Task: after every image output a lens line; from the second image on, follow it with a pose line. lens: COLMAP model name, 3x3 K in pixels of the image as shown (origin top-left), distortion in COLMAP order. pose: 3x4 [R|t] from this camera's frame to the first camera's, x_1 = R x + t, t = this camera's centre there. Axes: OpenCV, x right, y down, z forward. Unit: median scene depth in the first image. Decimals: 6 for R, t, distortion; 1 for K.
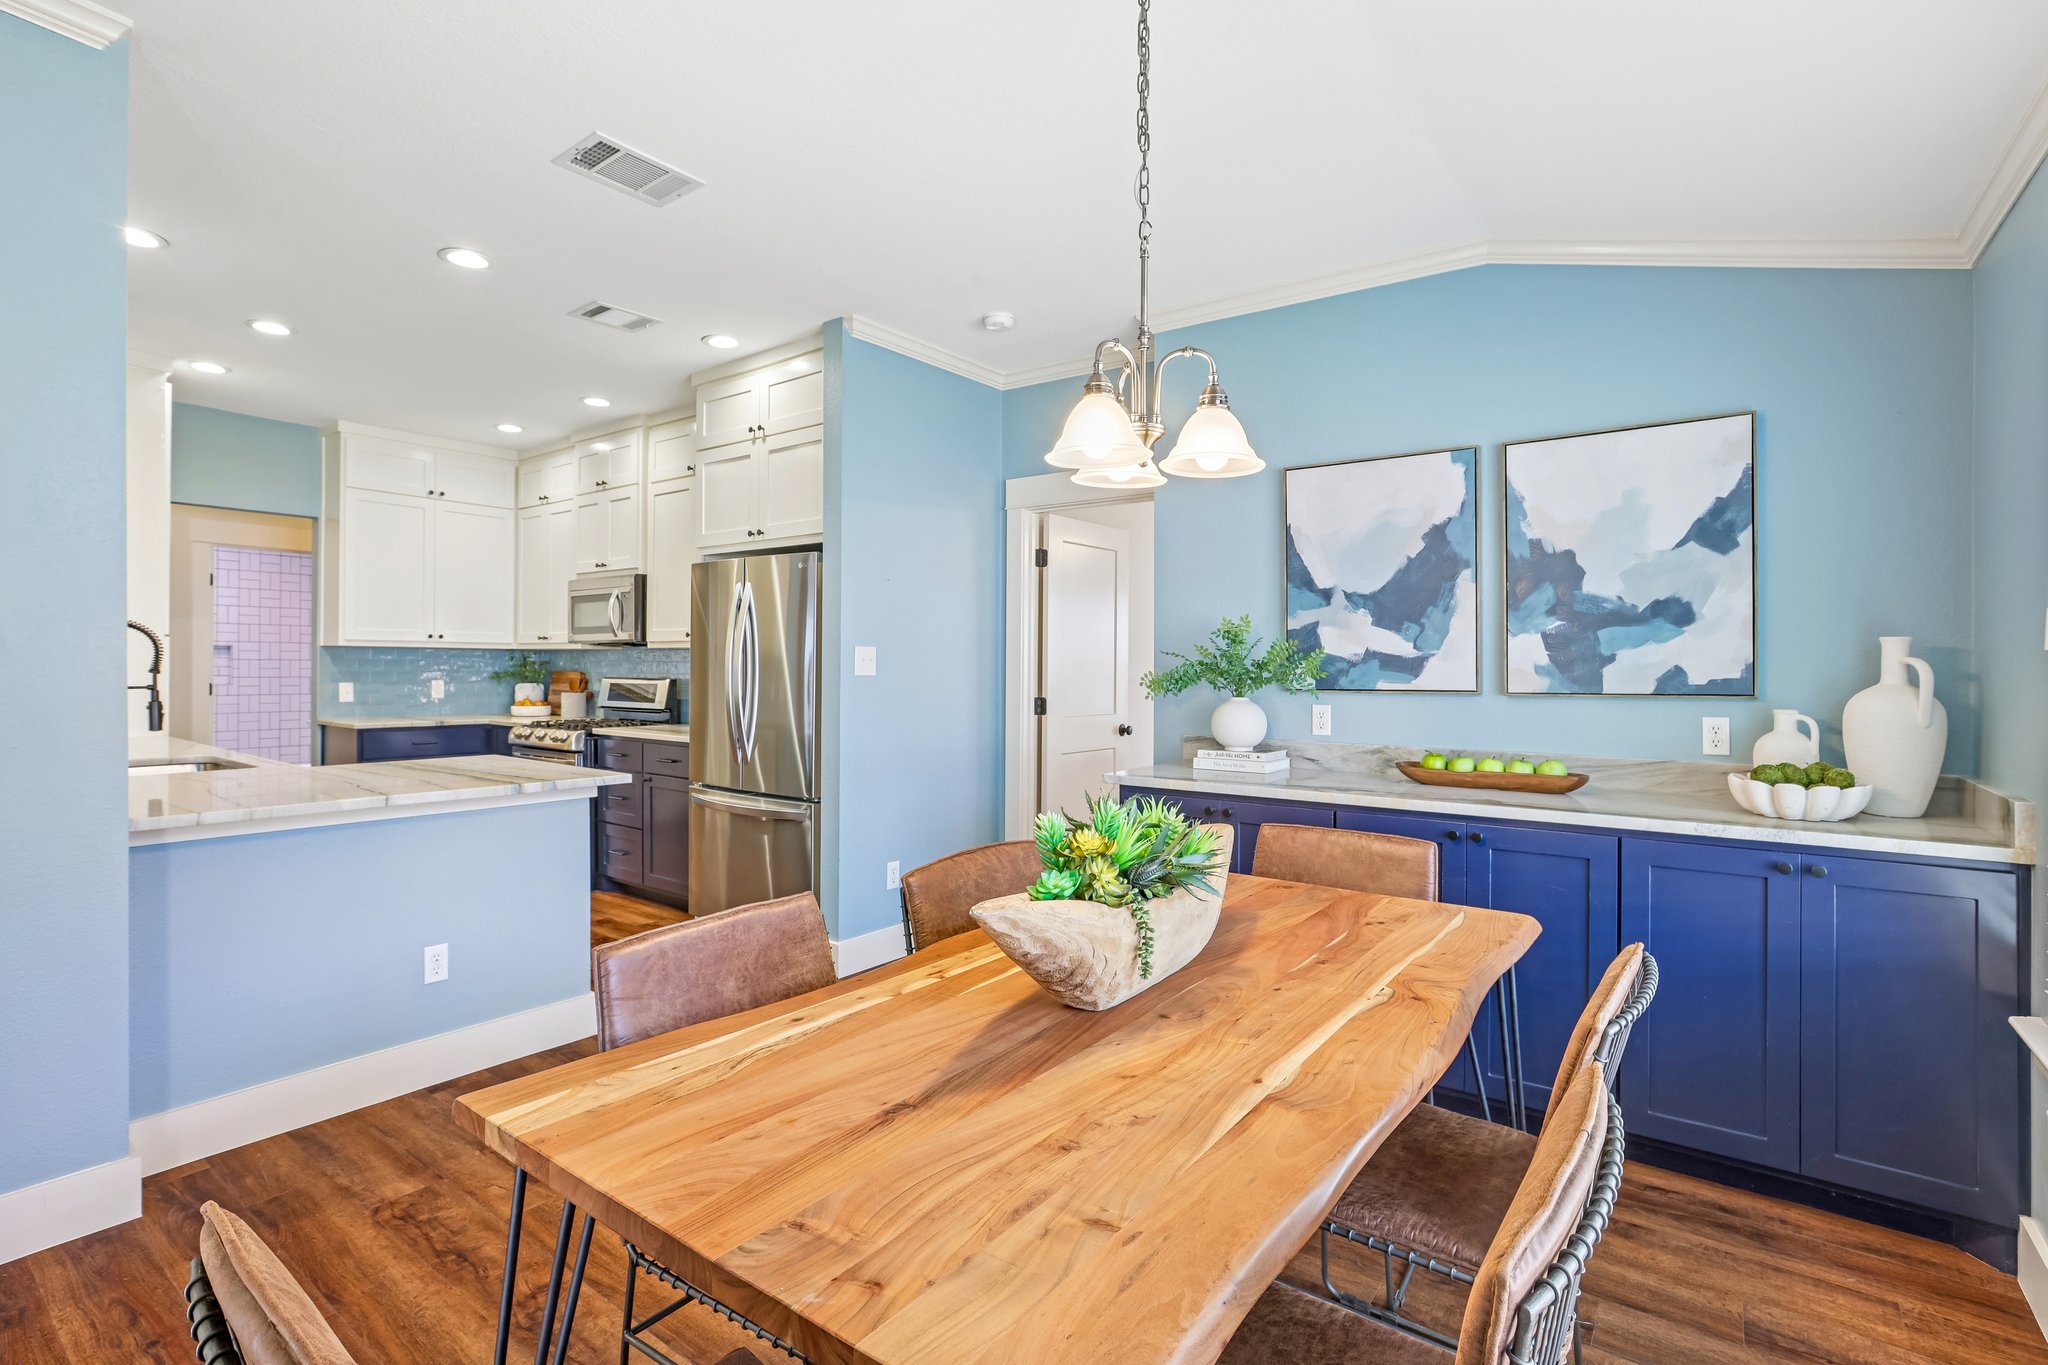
lens RADIAL K [[947.3, 0, 998.6], [0, 947.3, 675.0], [0, 0, 1]] dist [-0.001494, 0.001069]
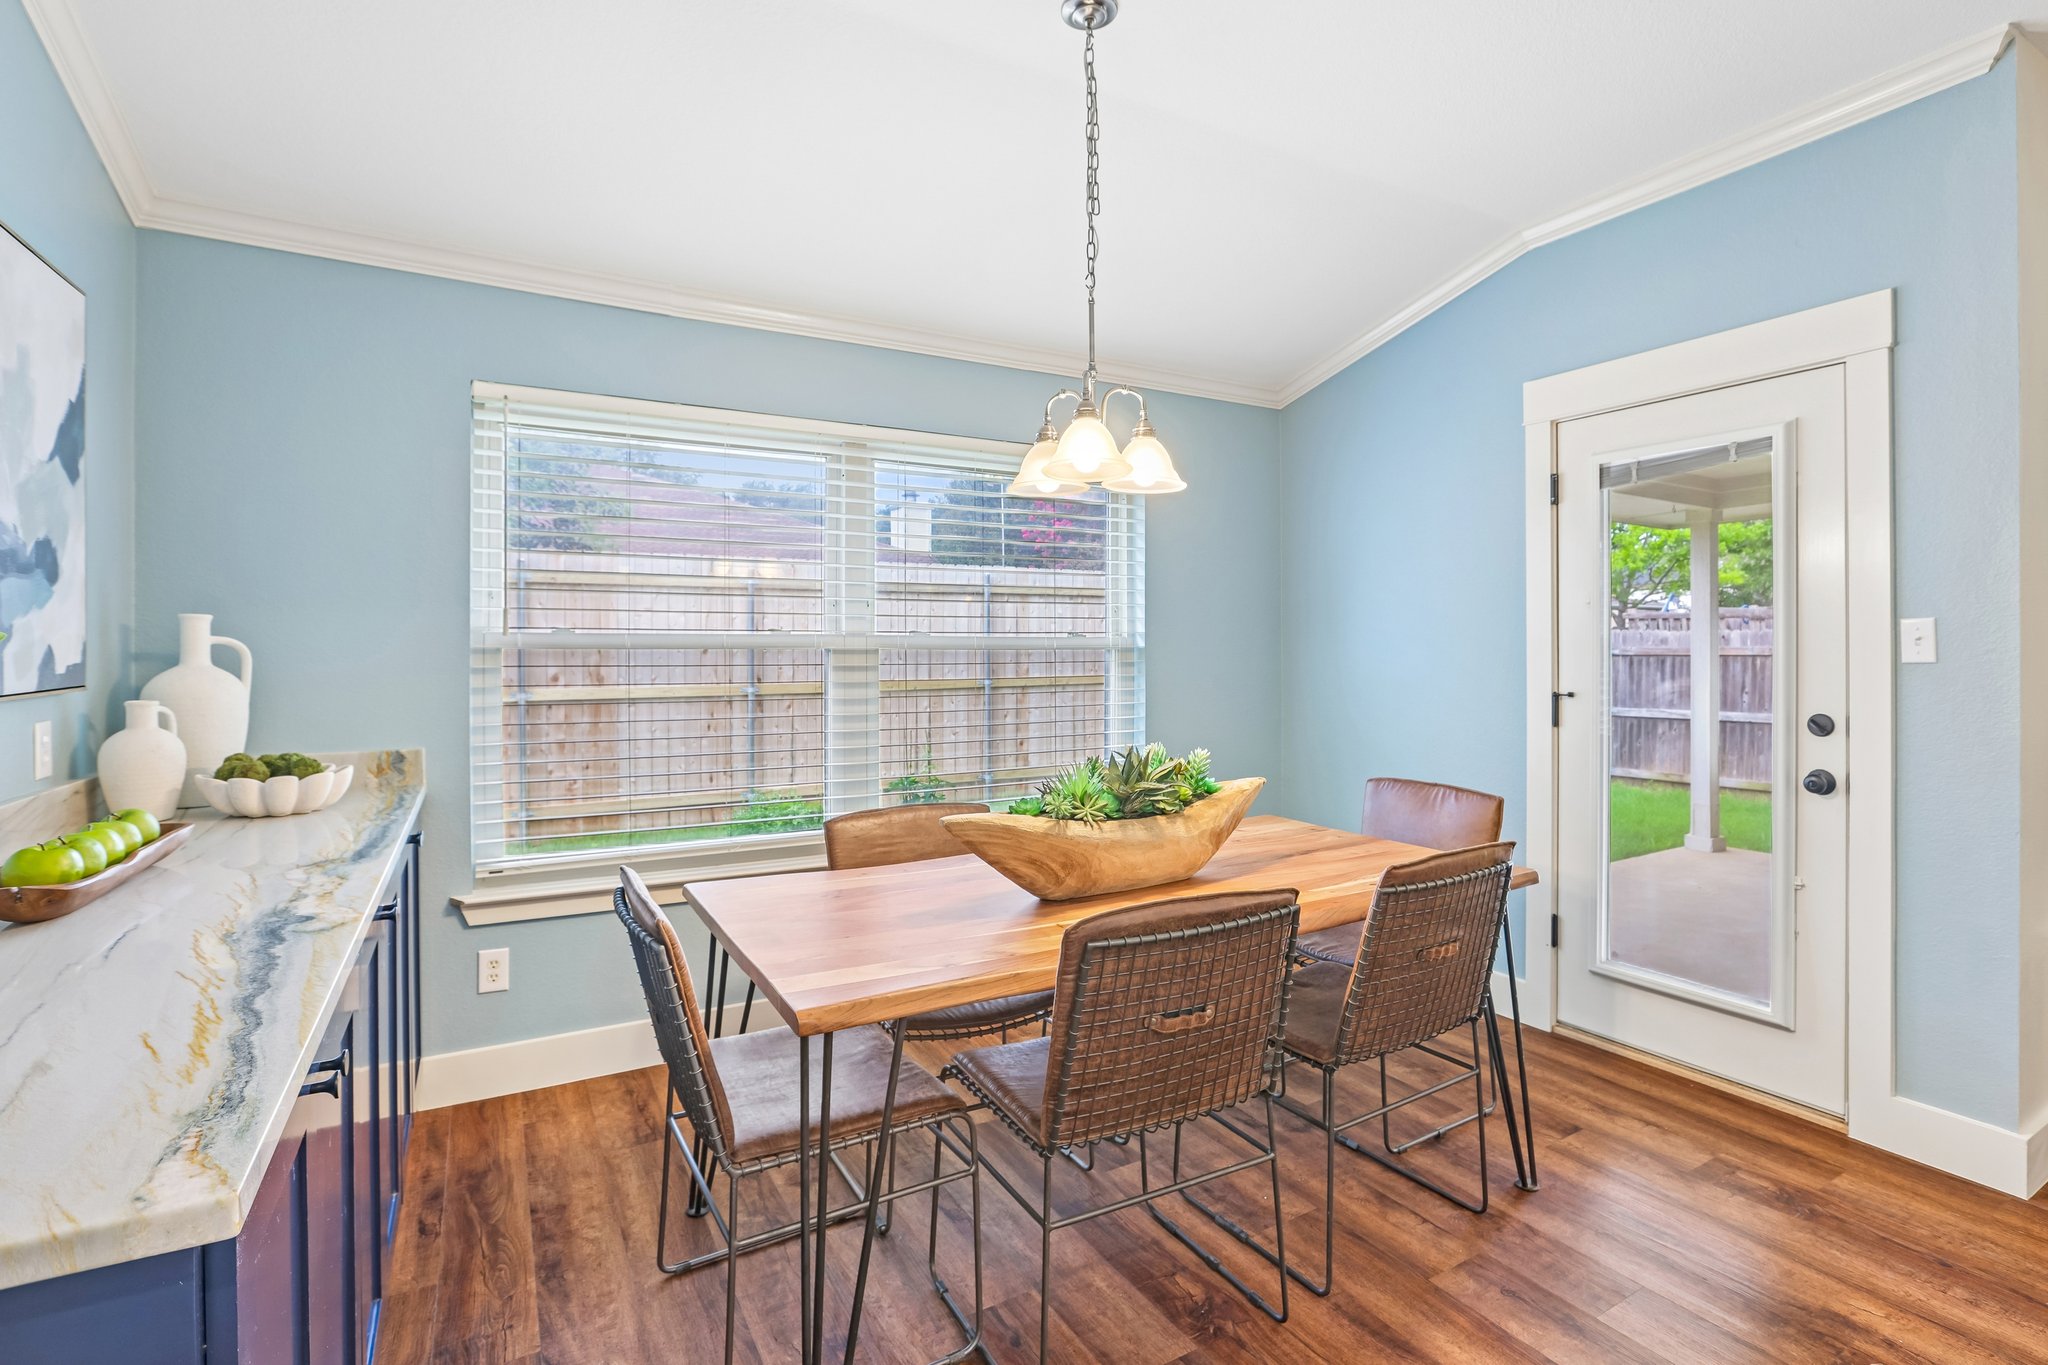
lens RADIAL K [[947.3, 0, 998.6], [0, 947.3, 675.0], [0, 0, 1]] dist [-0.001494, 0.001069]
pose [[-0.911236, -0.016195, 0.411567, -0.175970], [0.001941, 0.999047, 0.043610, -0.021710], [-0.411880, 0.040537, -0.910336, 1.739207]]
